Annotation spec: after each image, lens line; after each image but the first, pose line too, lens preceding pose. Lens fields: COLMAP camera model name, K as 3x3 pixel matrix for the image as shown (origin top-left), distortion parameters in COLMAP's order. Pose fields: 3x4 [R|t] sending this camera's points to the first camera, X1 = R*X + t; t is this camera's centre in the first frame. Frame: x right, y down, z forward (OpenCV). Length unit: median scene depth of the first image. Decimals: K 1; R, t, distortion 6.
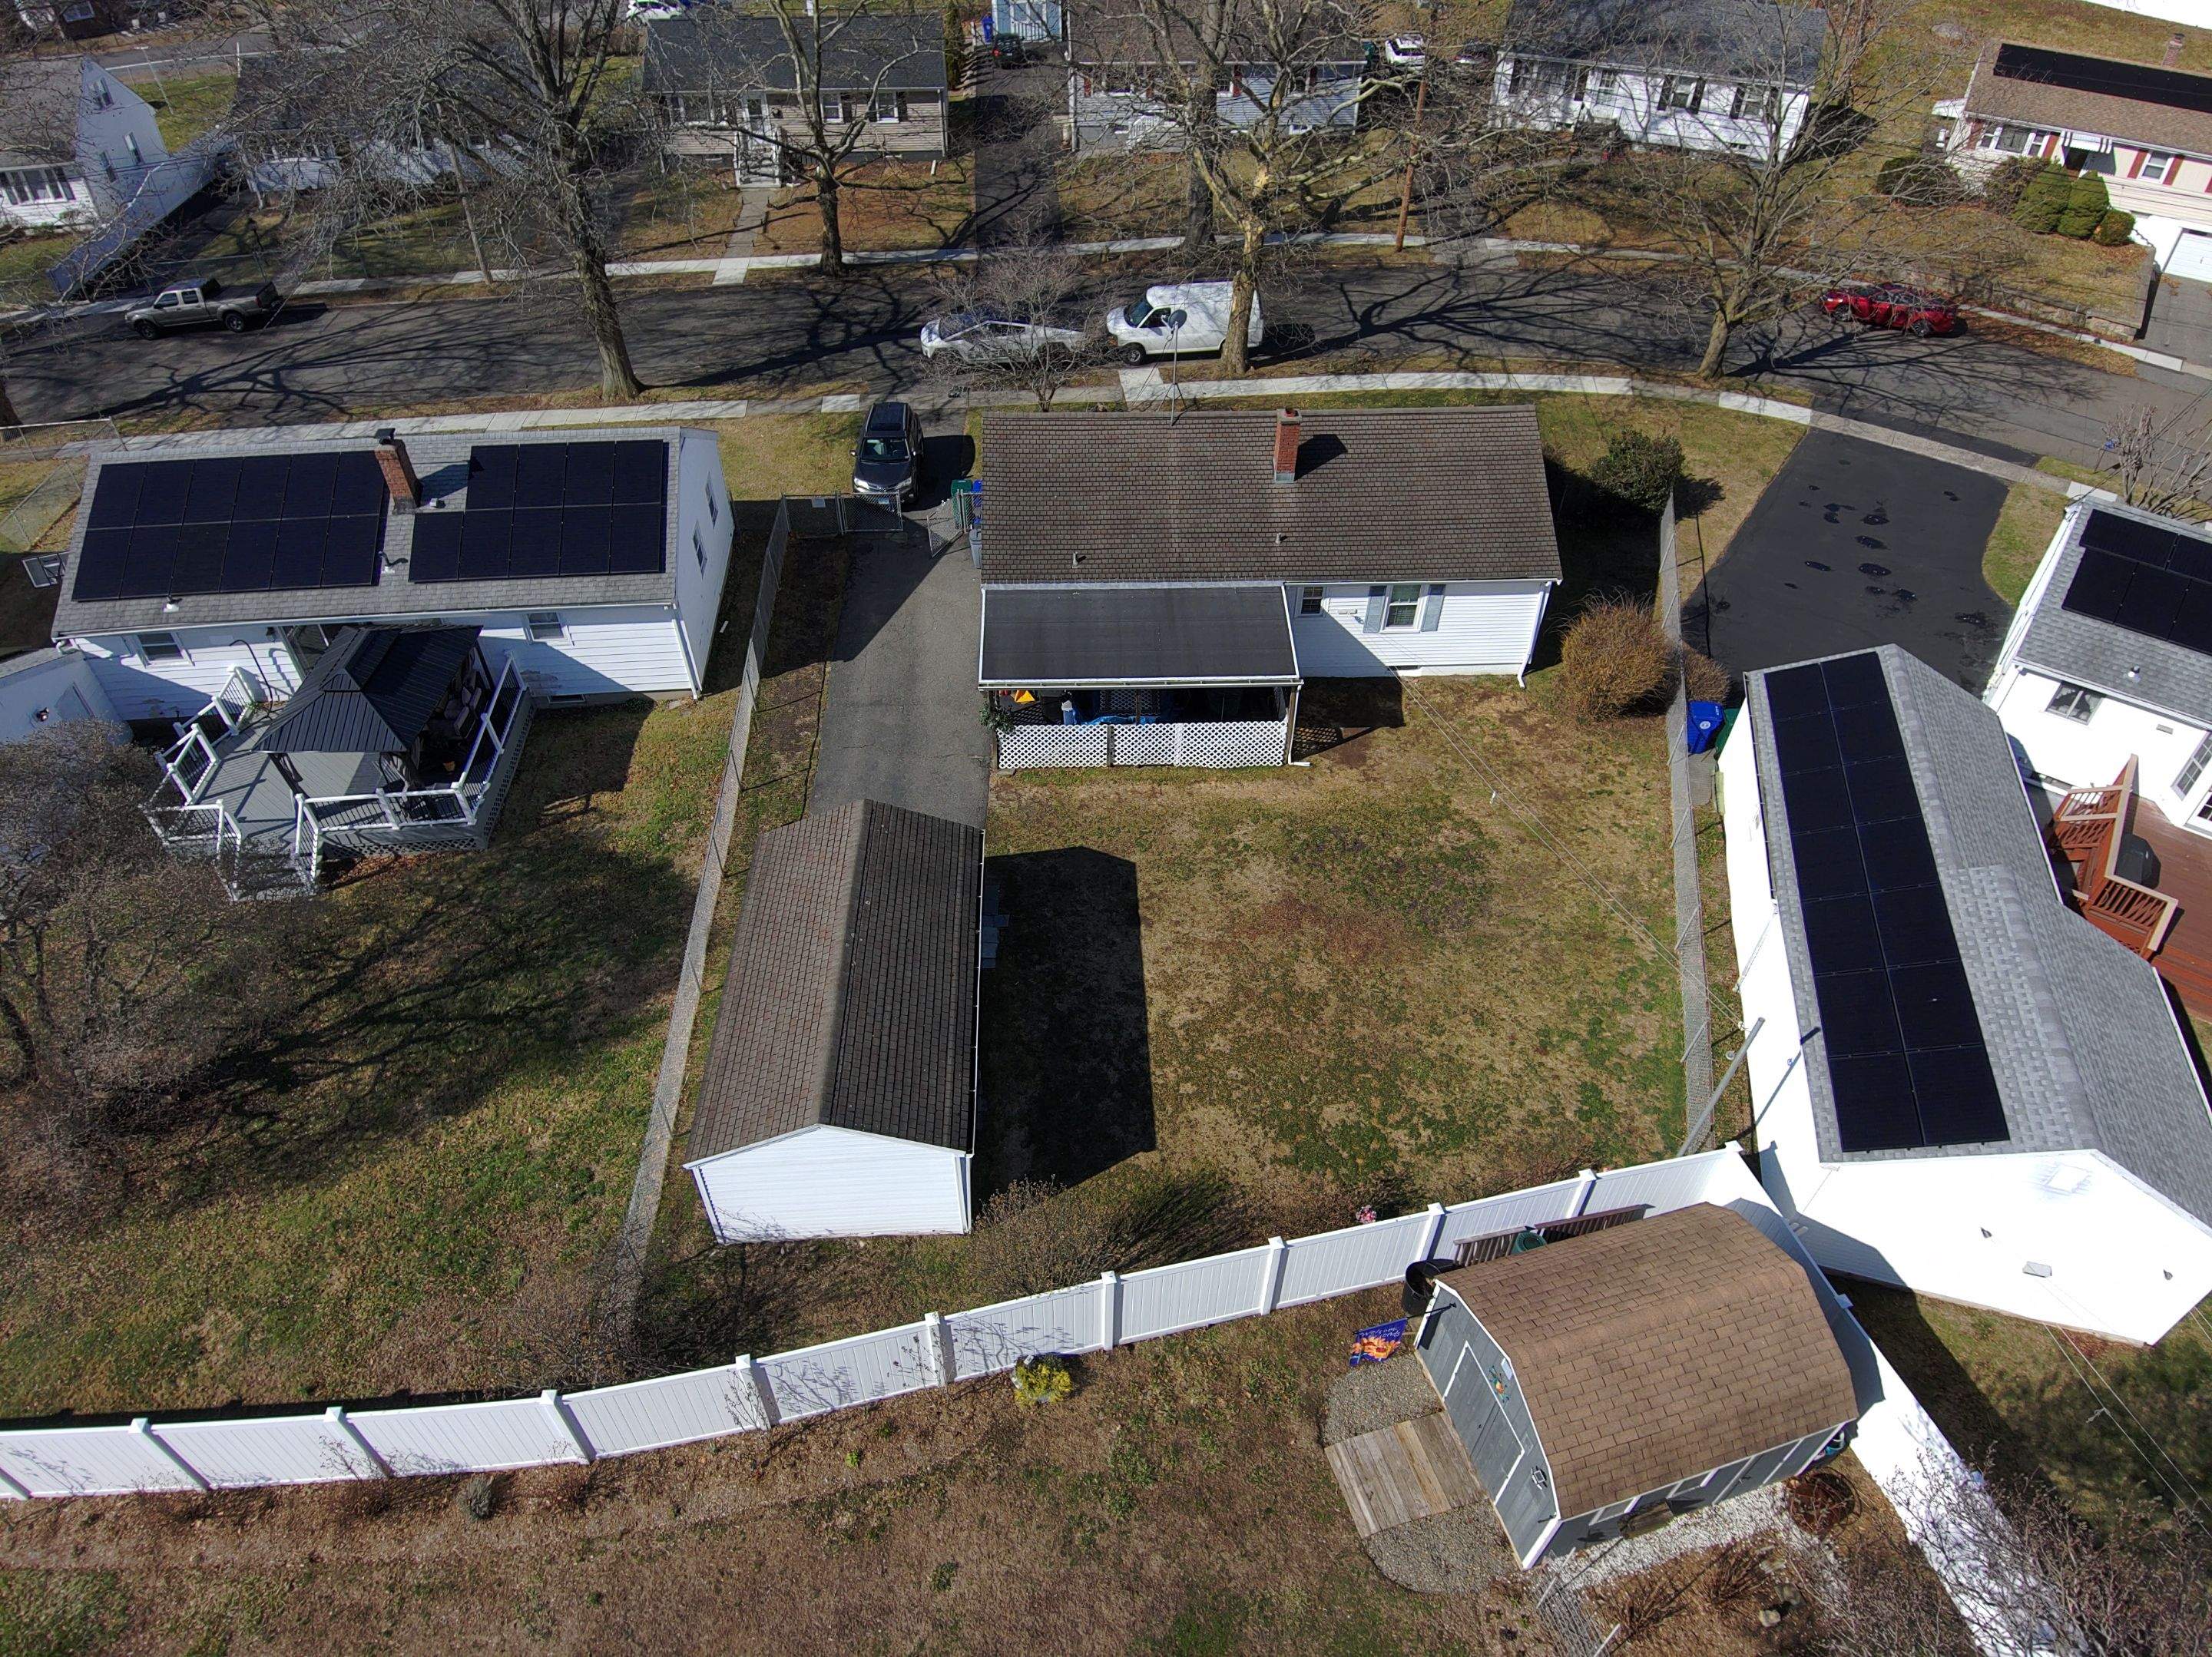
lens RADIAL K [[1303.6, 0, 1111.8], [0, 1303.6, 822.0], [0, 0, 1]] dist [0.074842, -0.101438]
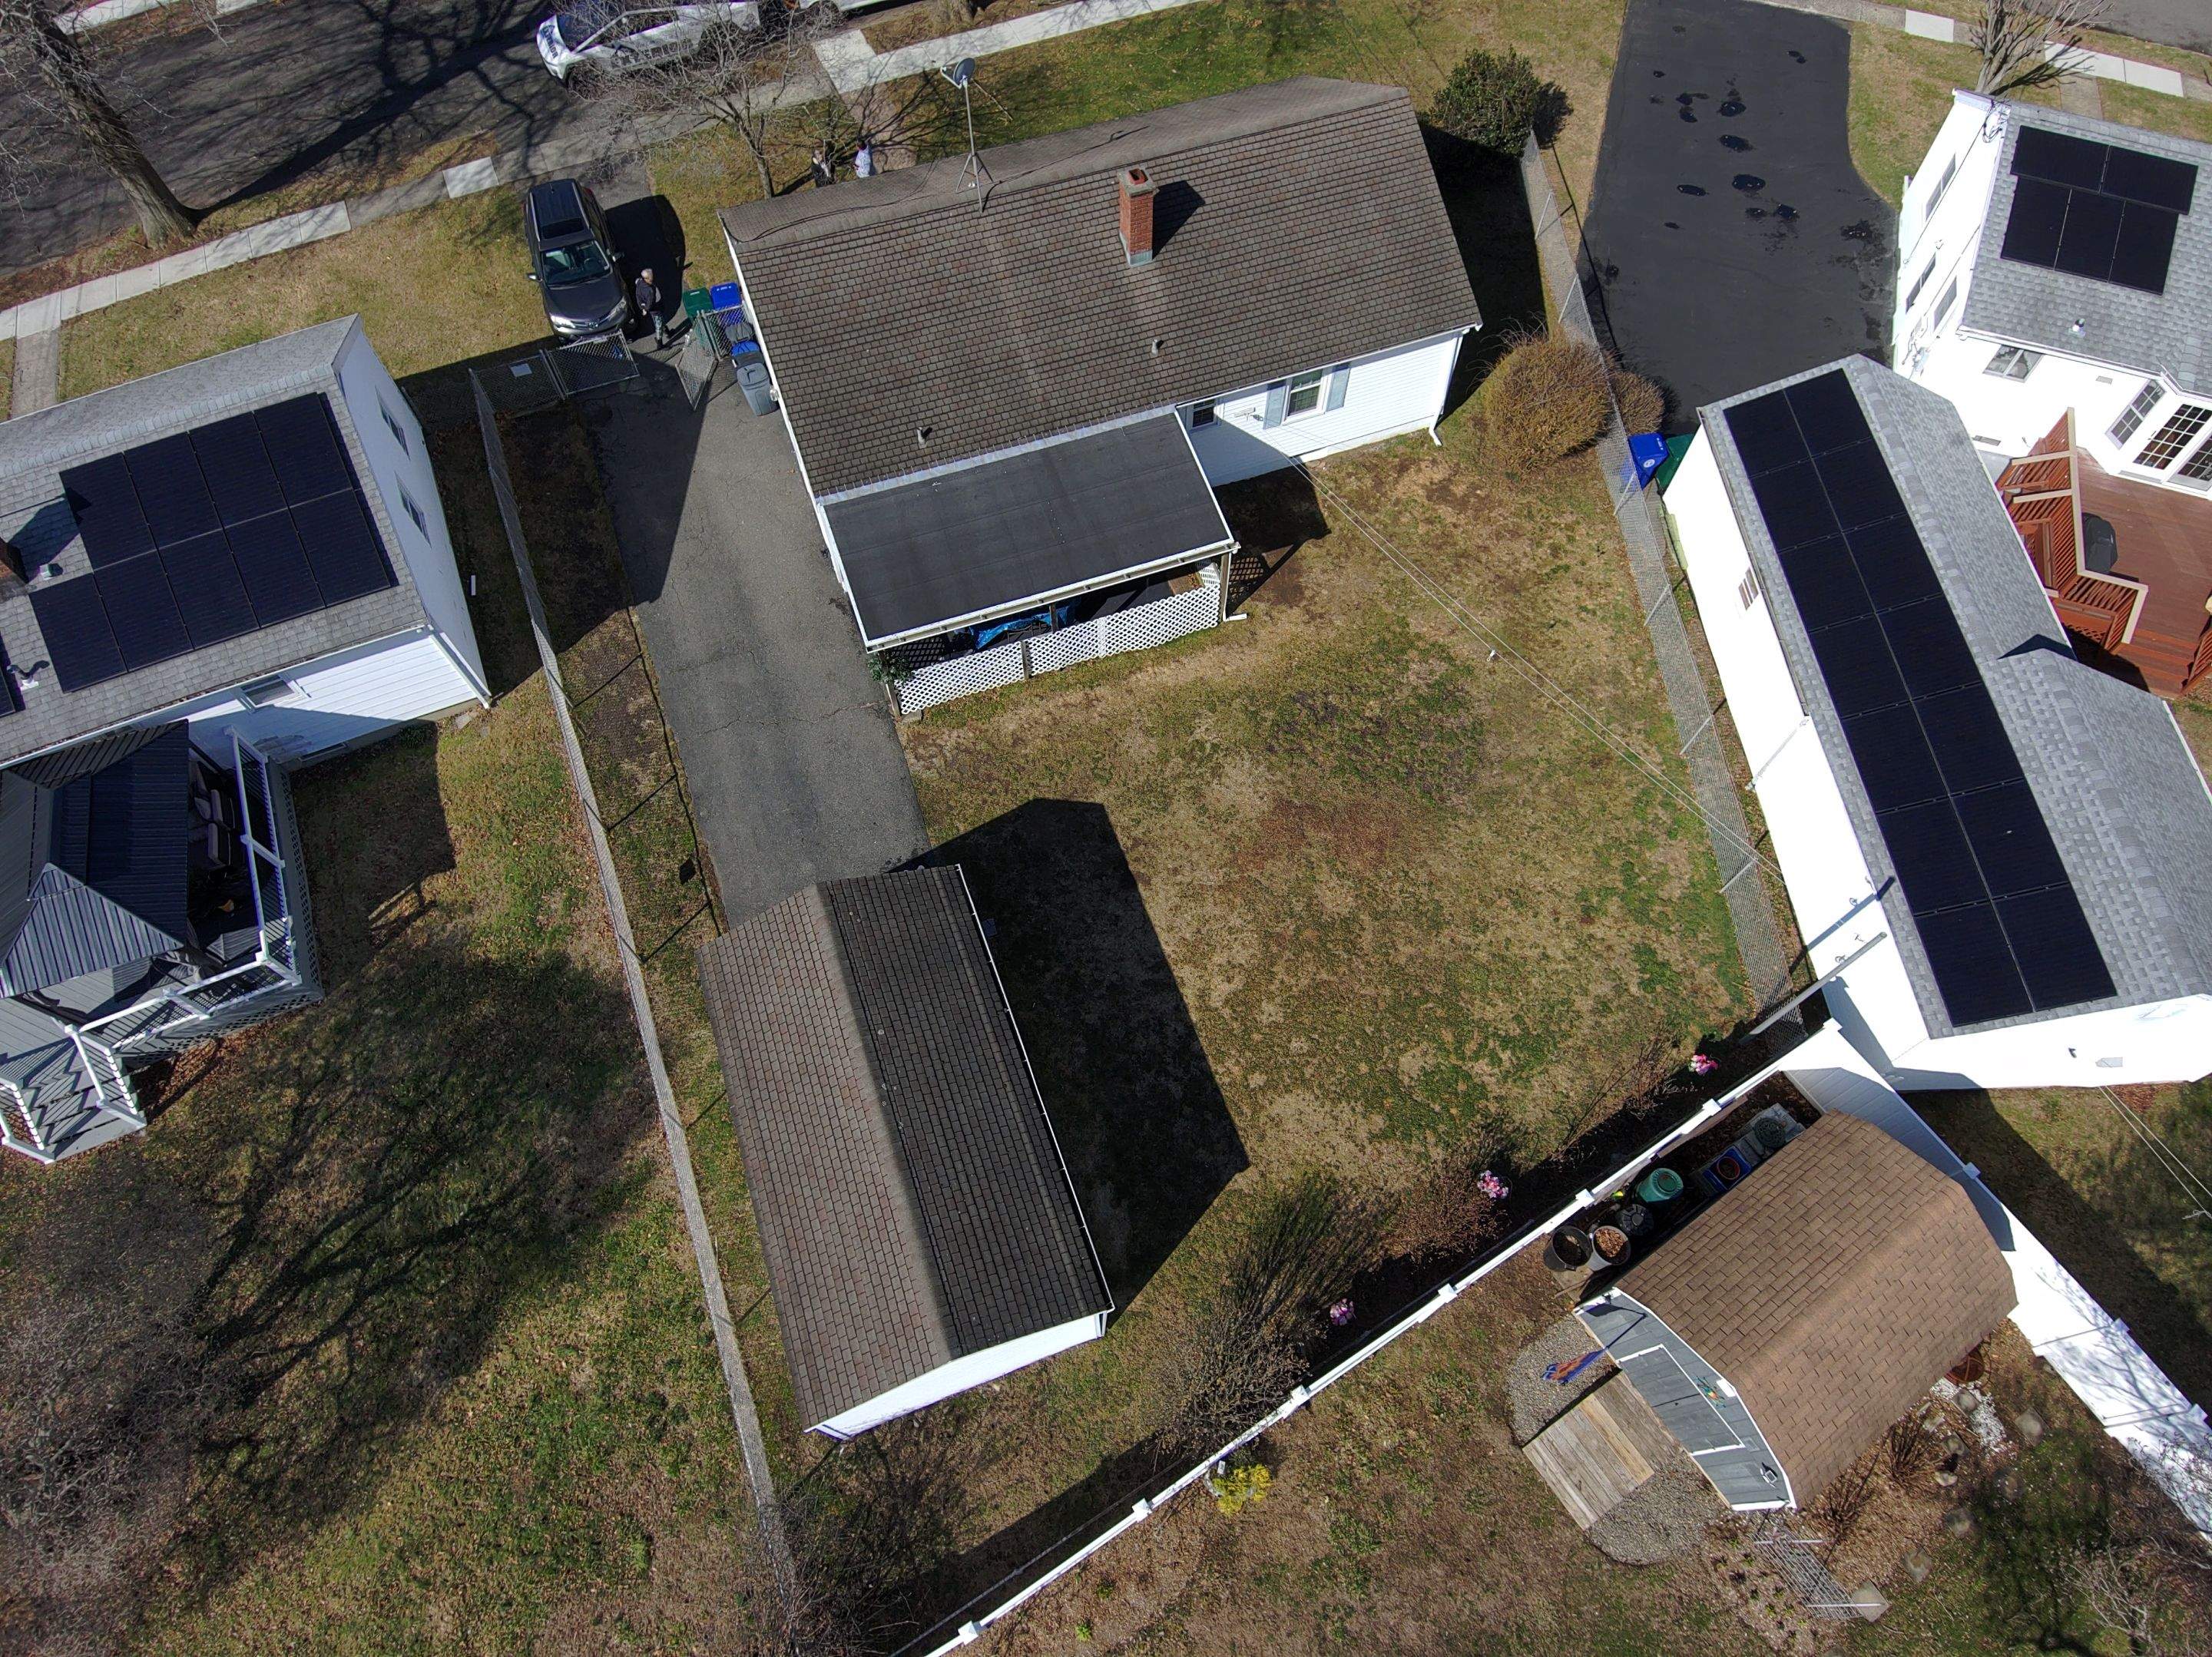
lens RADIAL K [[1305.6, 0, 1106.0], [0, 1305.6, 828.5], [0, 0, 1]] dist [0.058361, -0.083037]
pose [[0.953027, -0.272464, 0.132298, -0.091465], [0.215194, 0.916479, 0.337280, -0.228708], [-0.213145, -0.292967, 0.932062, 0.166676]]
